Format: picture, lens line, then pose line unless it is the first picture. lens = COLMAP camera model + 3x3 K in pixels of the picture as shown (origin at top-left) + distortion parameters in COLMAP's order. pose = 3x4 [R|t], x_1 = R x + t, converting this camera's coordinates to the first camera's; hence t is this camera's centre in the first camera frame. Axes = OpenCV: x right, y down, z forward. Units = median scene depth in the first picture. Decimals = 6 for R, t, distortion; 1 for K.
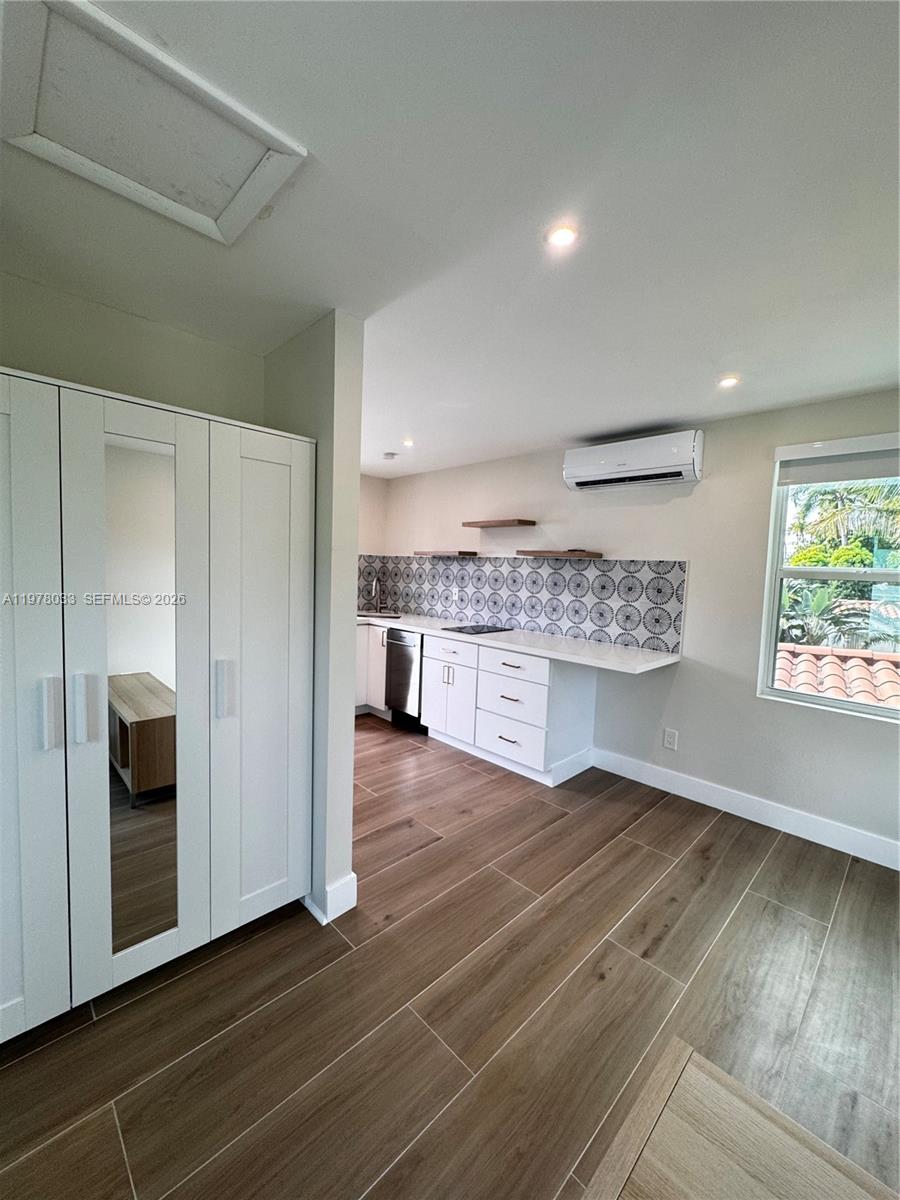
lens RADIAL K [[478.9, 0, 457.3], [0, 478.9, 598.5], [0, 0, 1]] dist [-0.001723, 0.000022]
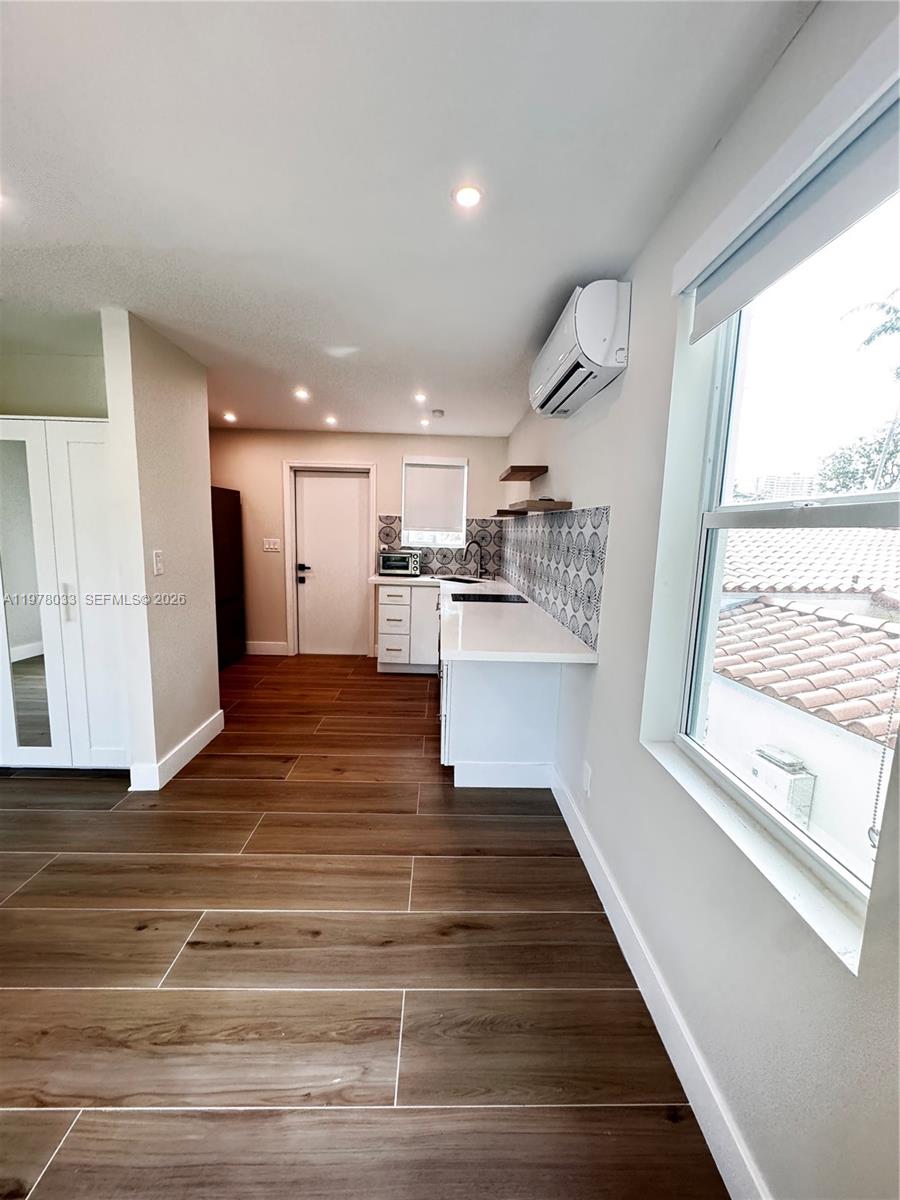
lens RADIAL K [[478.9, 0, 451.9], [0, 478.9, 600.0], [0, 0, 1]] dist [-0.001723, 0.000022]
pose [[0.724394, 0.084323, -0.684209, 0.993754], [-0.045599, 0.996178, 0.074495, 0.008546], [0.687876, -0.022765, 0.725471, 0.529734]]
